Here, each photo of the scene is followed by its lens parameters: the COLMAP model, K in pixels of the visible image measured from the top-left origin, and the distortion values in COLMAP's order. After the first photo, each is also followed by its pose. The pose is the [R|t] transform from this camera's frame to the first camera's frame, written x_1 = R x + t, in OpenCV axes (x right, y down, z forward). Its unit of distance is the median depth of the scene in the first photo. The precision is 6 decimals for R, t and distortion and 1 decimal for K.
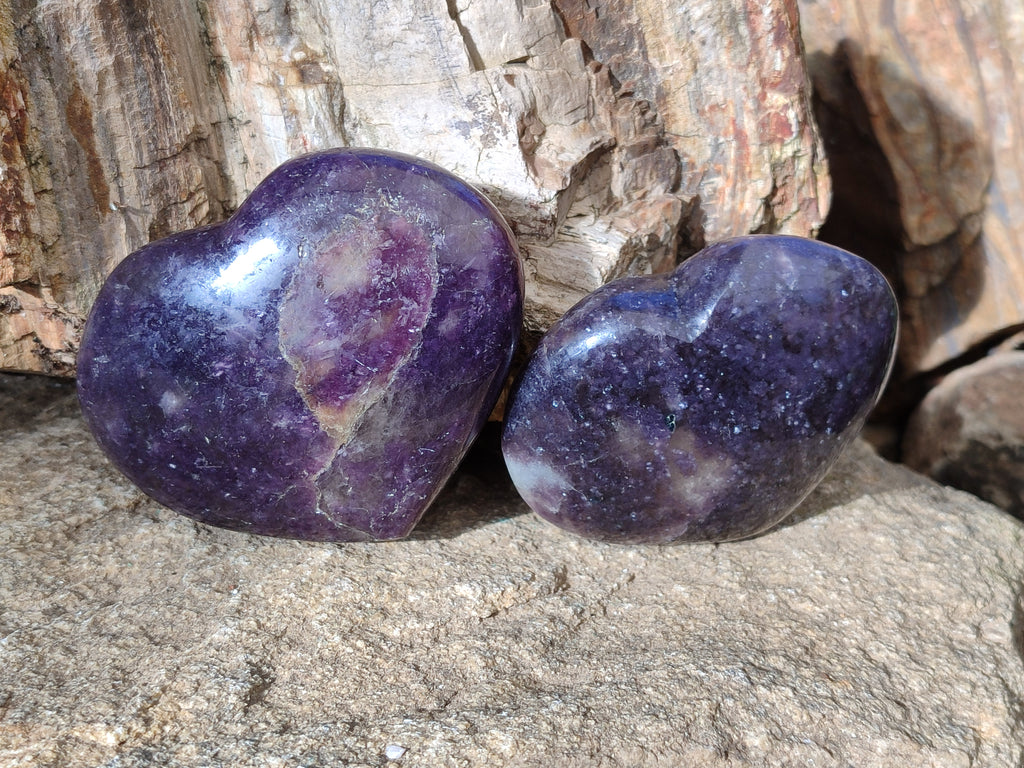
lens RADIAL K [[1587.7, 0, 512.0], [0, 1587.7, 384.0], [0, 0, 1]] dist [0.424927, -2.556970]
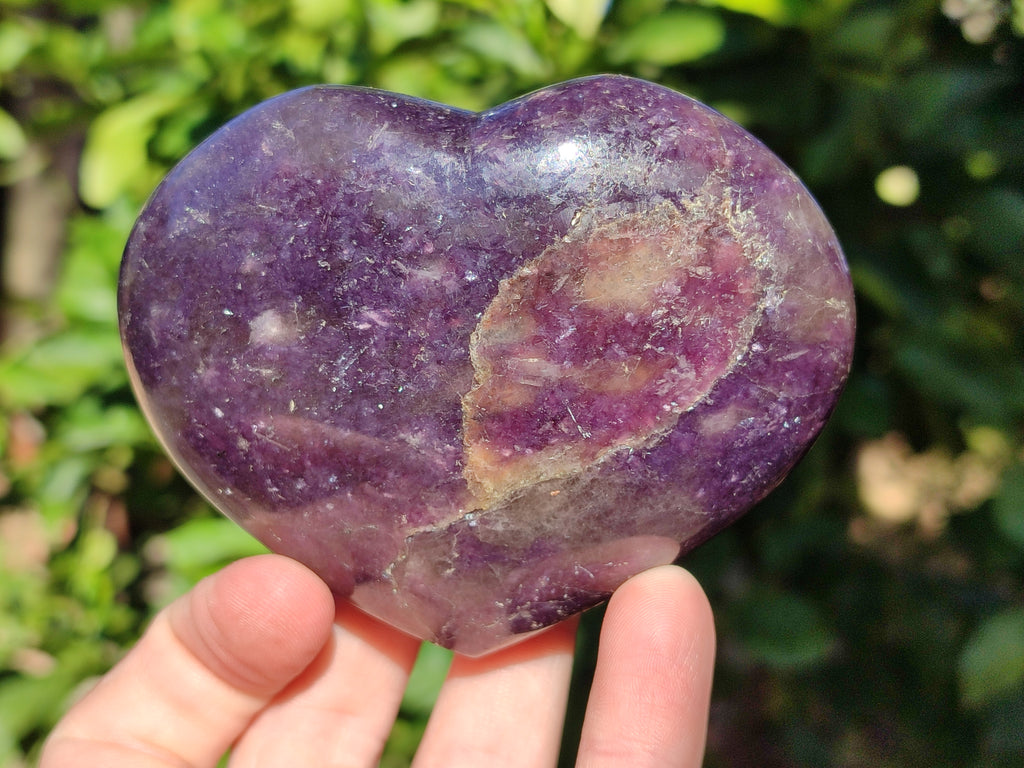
lens RADIAL K [[1587.7, 0, 512.0], [0, 1587.7, 384.0], [0, 0, 1]] dist [0.424927, -2.556970]
pose [[0.882692, 0.454752, 0.118557, -0.197129], [-0.458313, 0.888785, 0.003140, -0.015264], [-0.103944, -0.057108, 0.992942, 0.371266]]
